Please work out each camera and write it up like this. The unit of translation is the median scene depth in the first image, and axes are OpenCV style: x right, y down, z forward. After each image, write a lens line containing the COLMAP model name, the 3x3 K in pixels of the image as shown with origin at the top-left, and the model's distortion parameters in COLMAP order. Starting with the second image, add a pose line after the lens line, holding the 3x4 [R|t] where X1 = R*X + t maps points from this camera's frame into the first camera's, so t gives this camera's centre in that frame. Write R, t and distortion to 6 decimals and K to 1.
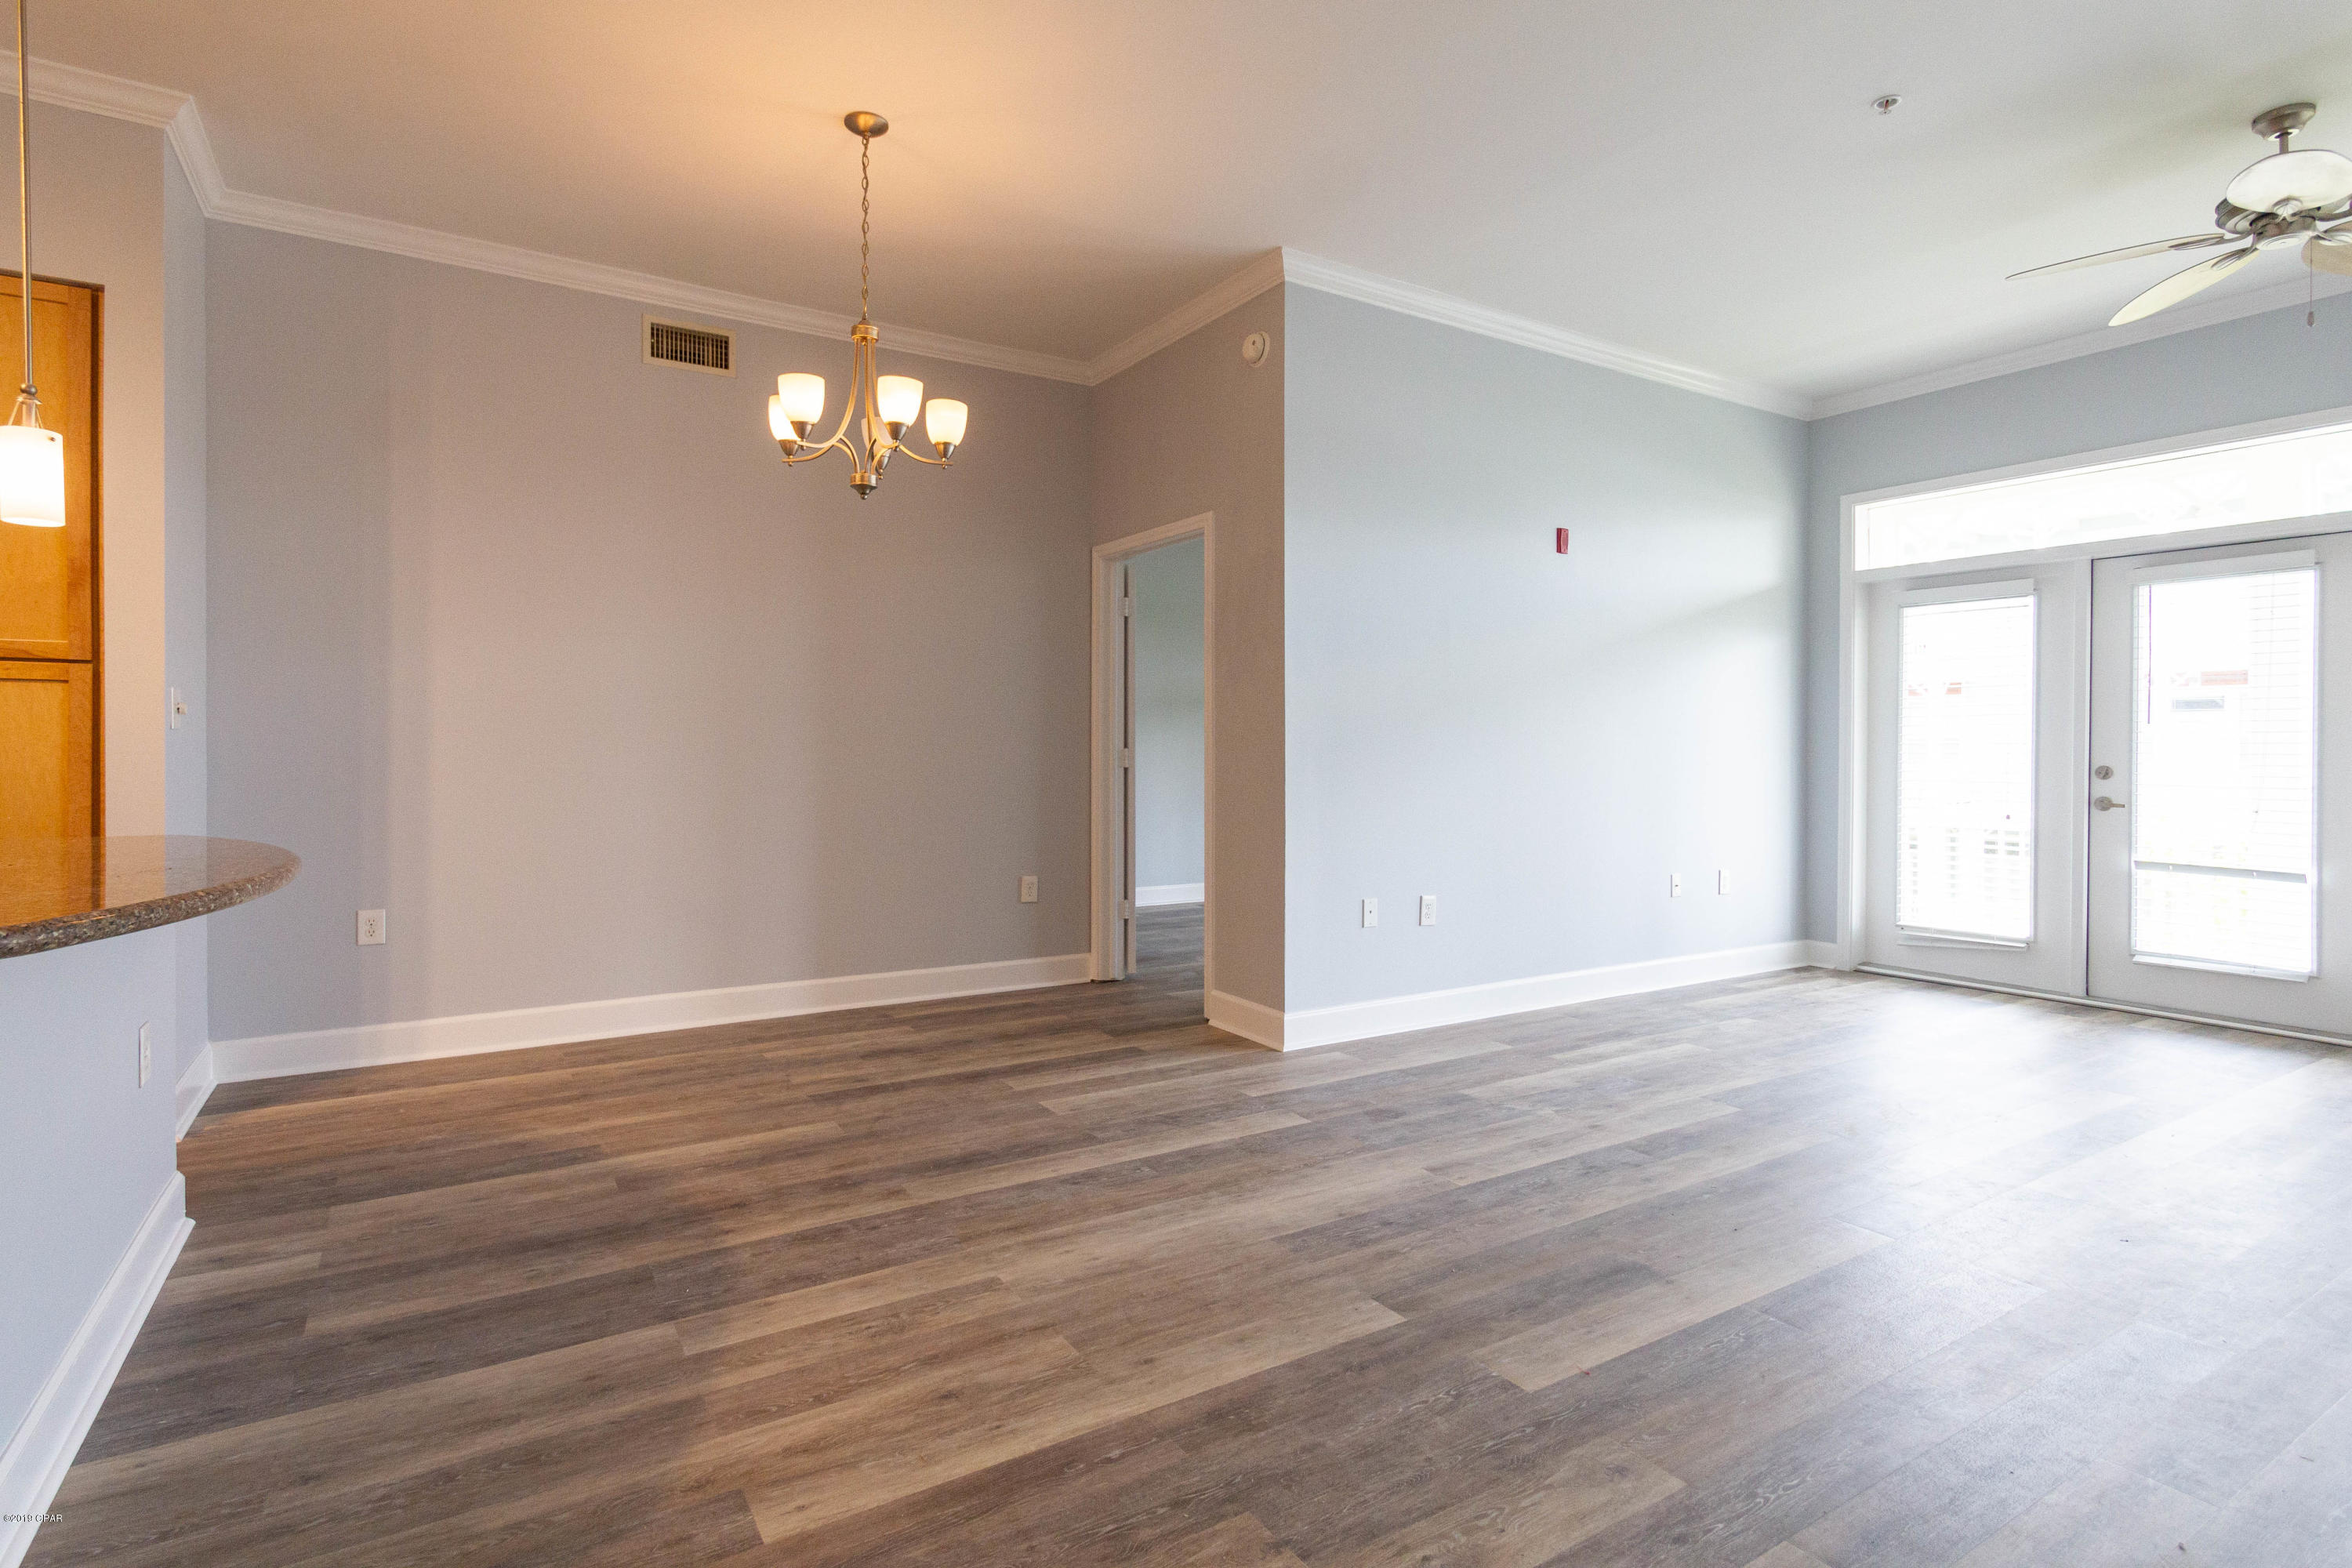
lens RADIAL K [[1135.2, 0, 1138.9], [0, 1135.2, 761.7], [0, 0, 1]] dist [-0.002582, -0.000291]
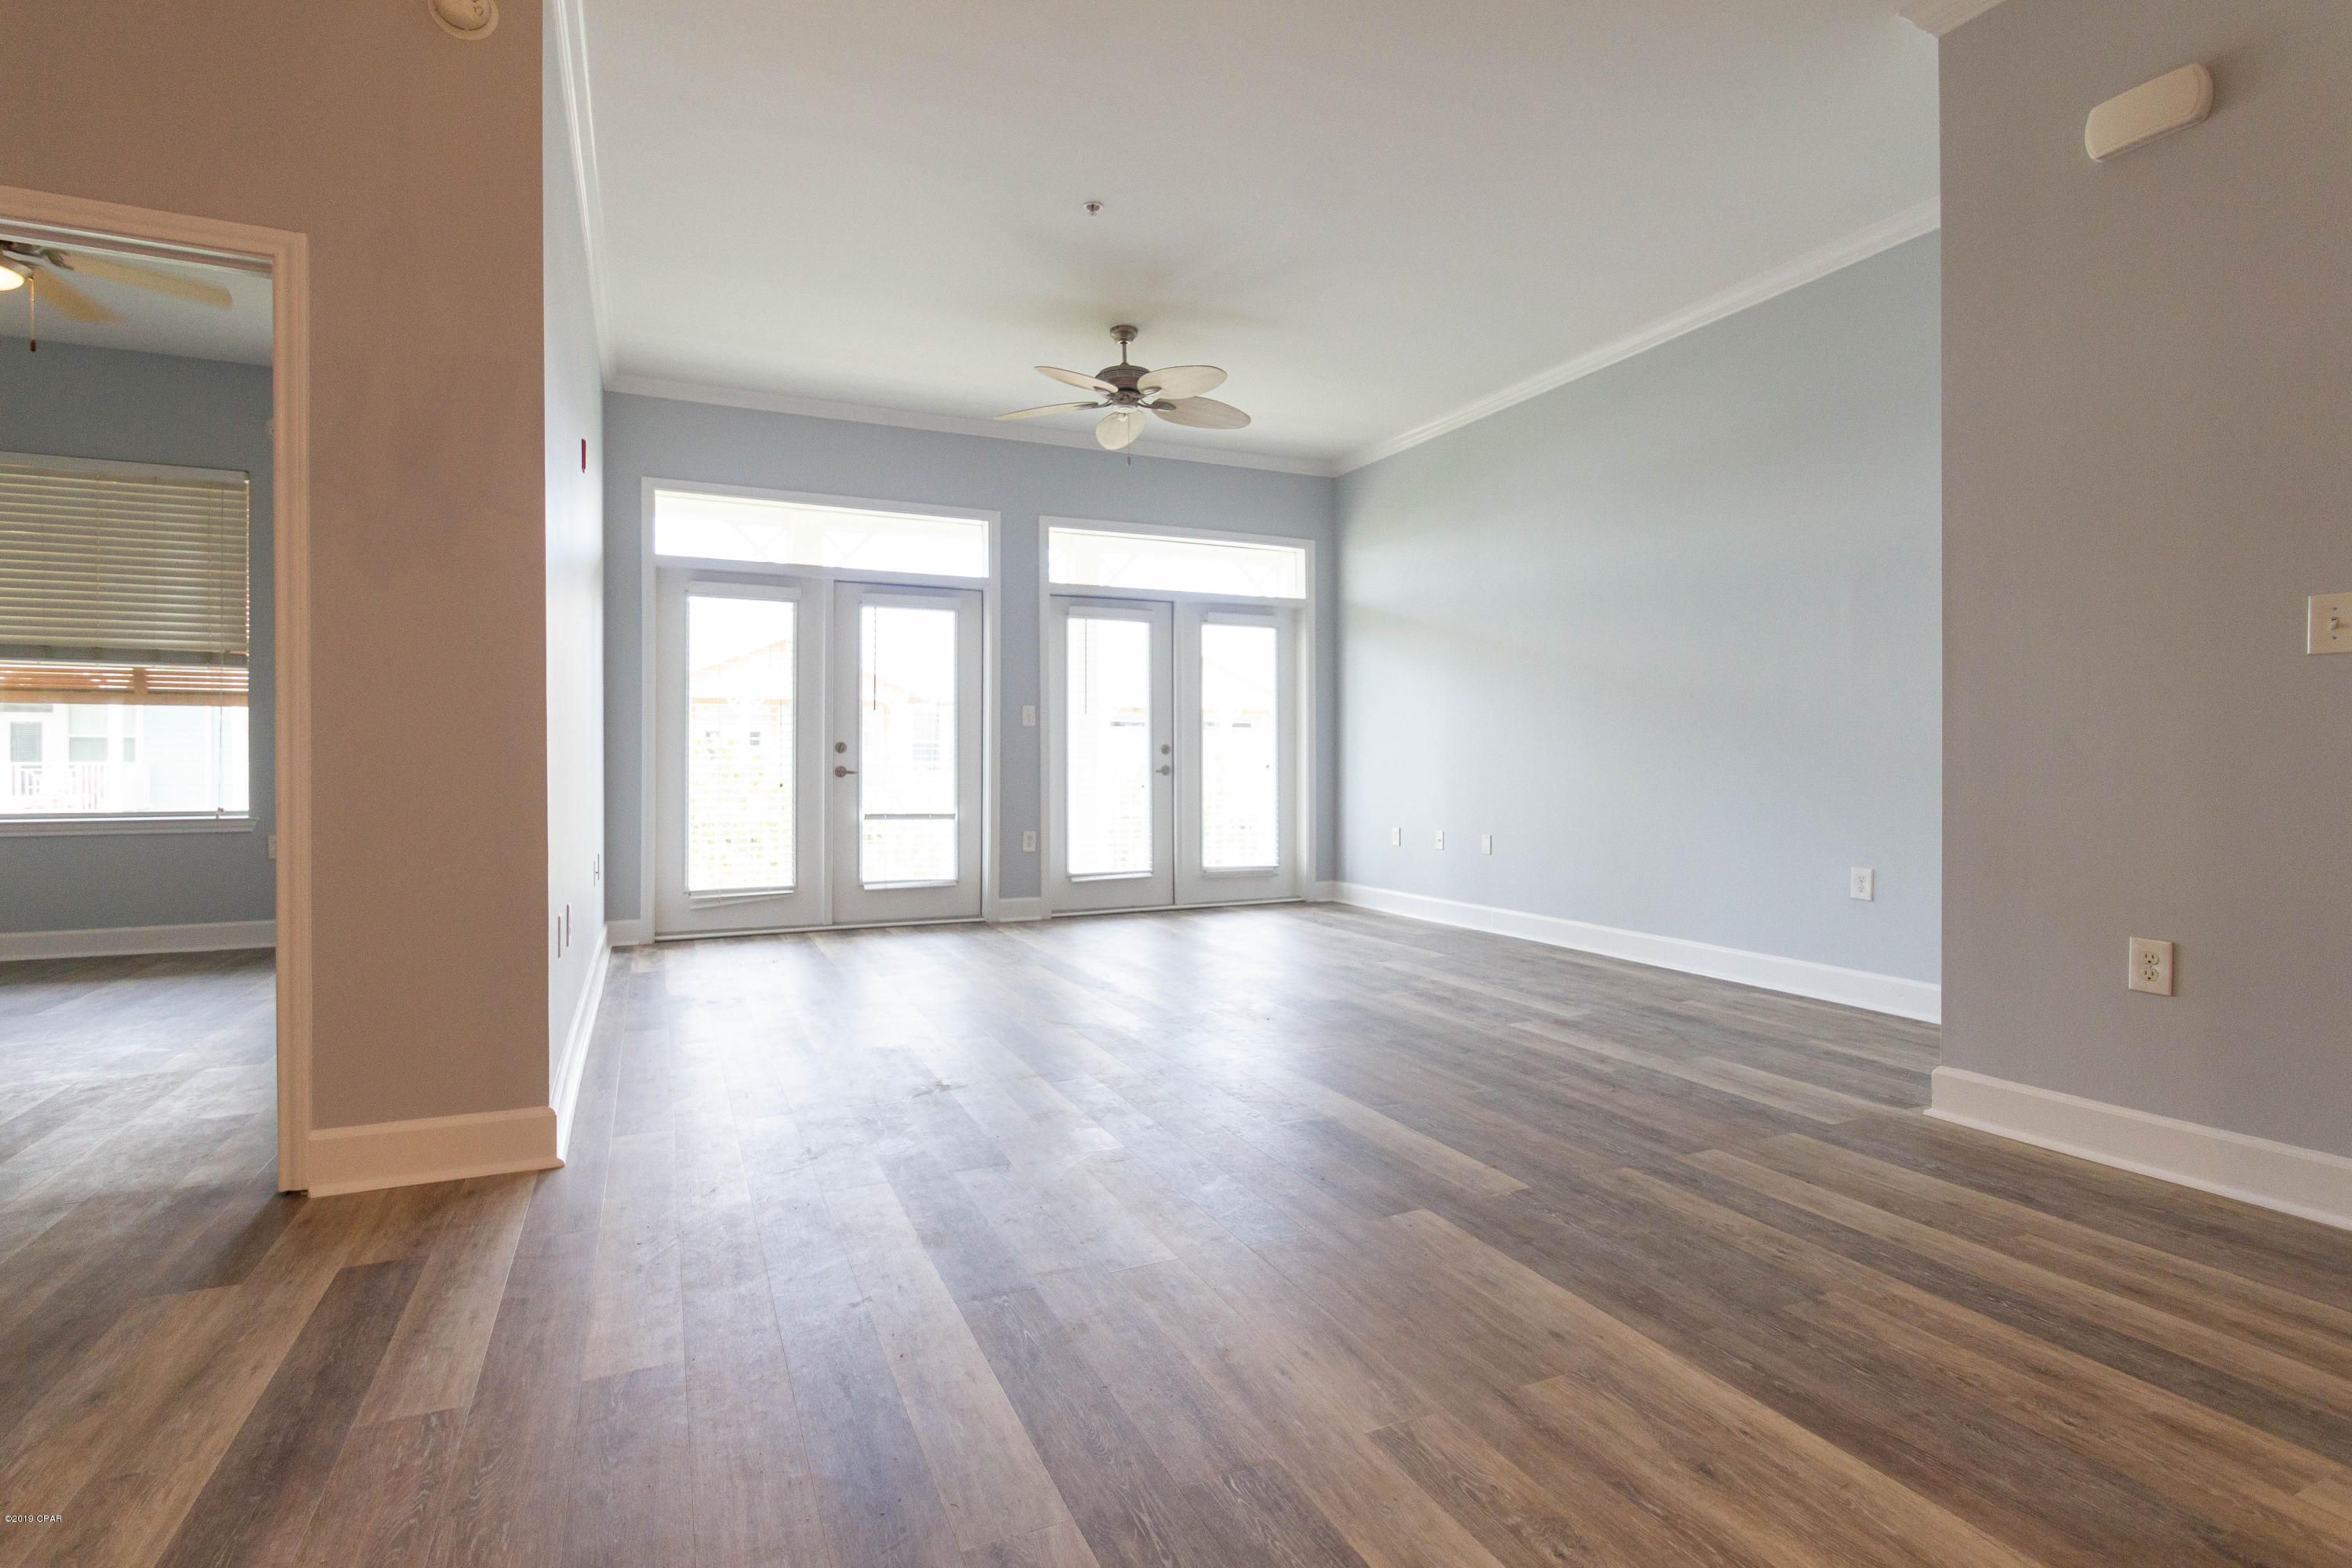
lens RADIAL K [[1135.2, 0, 1138.9], [0, 1135.2, 761.7], [0, 0, 1]] dist [-0.002582, -0.000291]
pose [[0.121168, -0.002327, 0.992629, -0.807037], [0.009893, 0.999950, 0.001136, 0.057675], [-0.992583, 0.009683, 0.121185, 1.056439]]
